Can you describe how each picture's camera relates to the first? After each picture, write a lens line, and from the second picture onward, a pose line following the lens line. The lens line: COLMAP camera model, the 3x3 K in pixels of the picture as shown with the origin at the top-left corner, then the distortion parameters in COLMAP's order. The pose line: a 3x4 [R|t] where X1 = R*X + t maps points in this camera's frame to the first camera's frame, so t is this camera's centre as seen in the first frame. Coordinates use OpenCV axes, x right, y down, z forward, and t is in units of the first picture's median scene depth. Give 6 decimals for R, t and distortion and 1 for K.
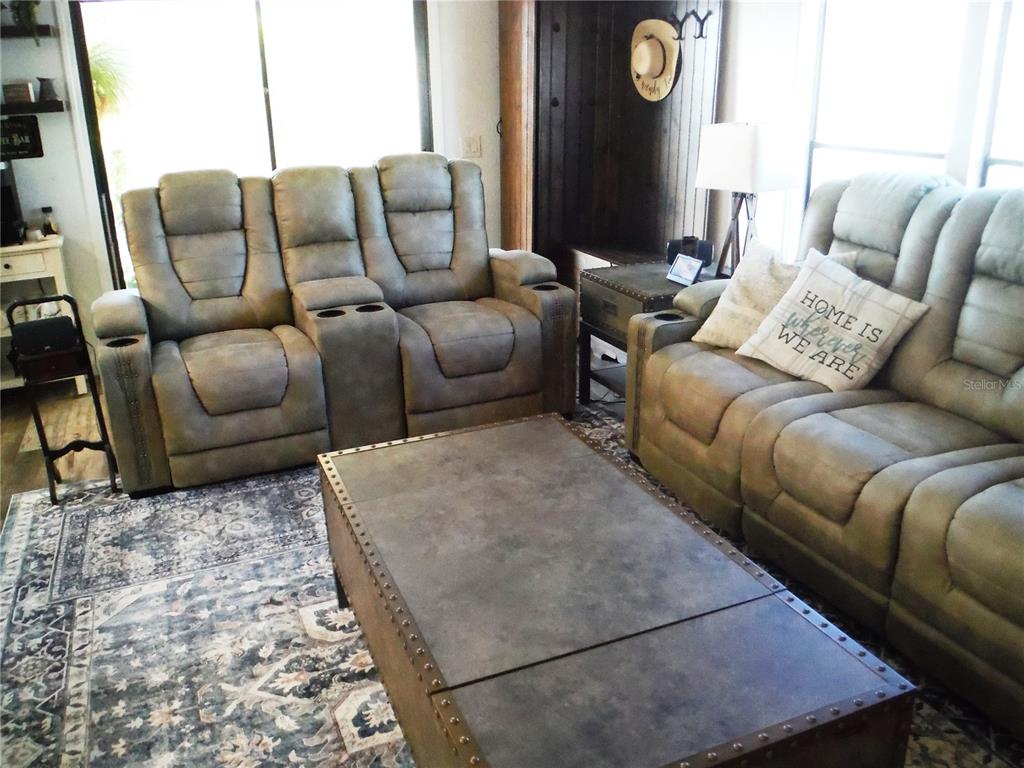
lens RADIAL K [[835.9, 0, 507.4], [0, 835.9, 369.7], [0, 0, 1]] dist [-0.068711, 0.023827]
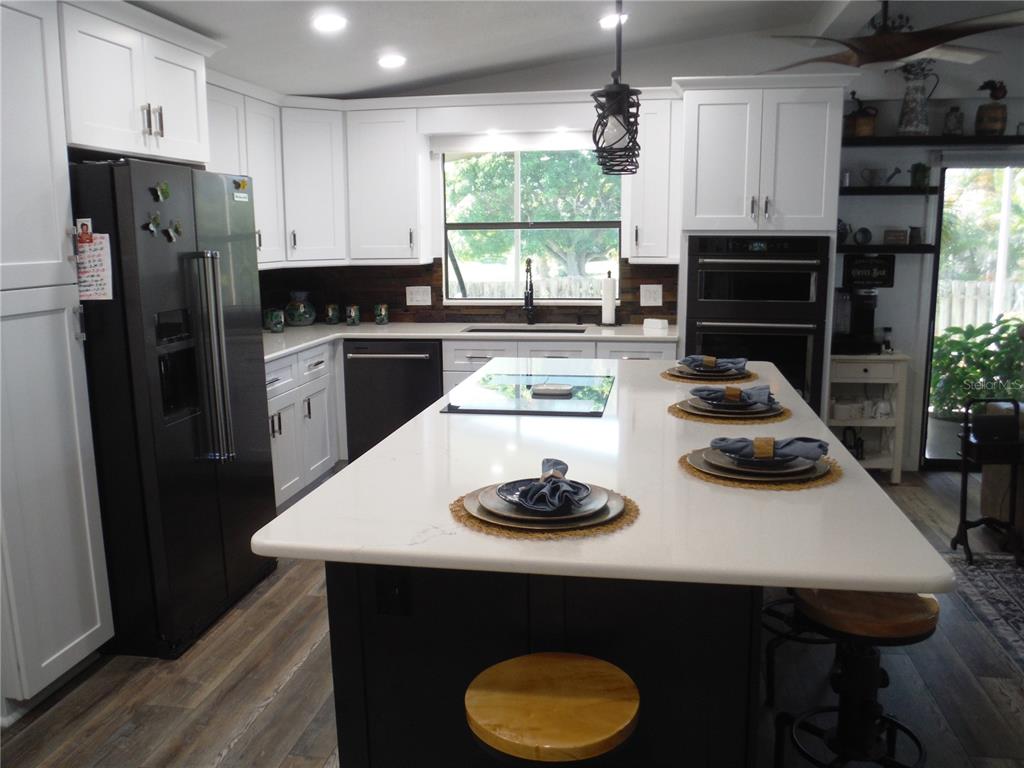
lens RADIAL K [[835.9, 0, 507.4], [0, 835.9, 369.7], [0, 0, 1]] dist [-0.068711, 0.023827]
pose [[0.843455, 0.105699, -0.526699, -0.407244], [-0.189067, 0.976130, -0.106881, 0.109574], [0.502829, 0.189731, 0.843306, -0.337284]]
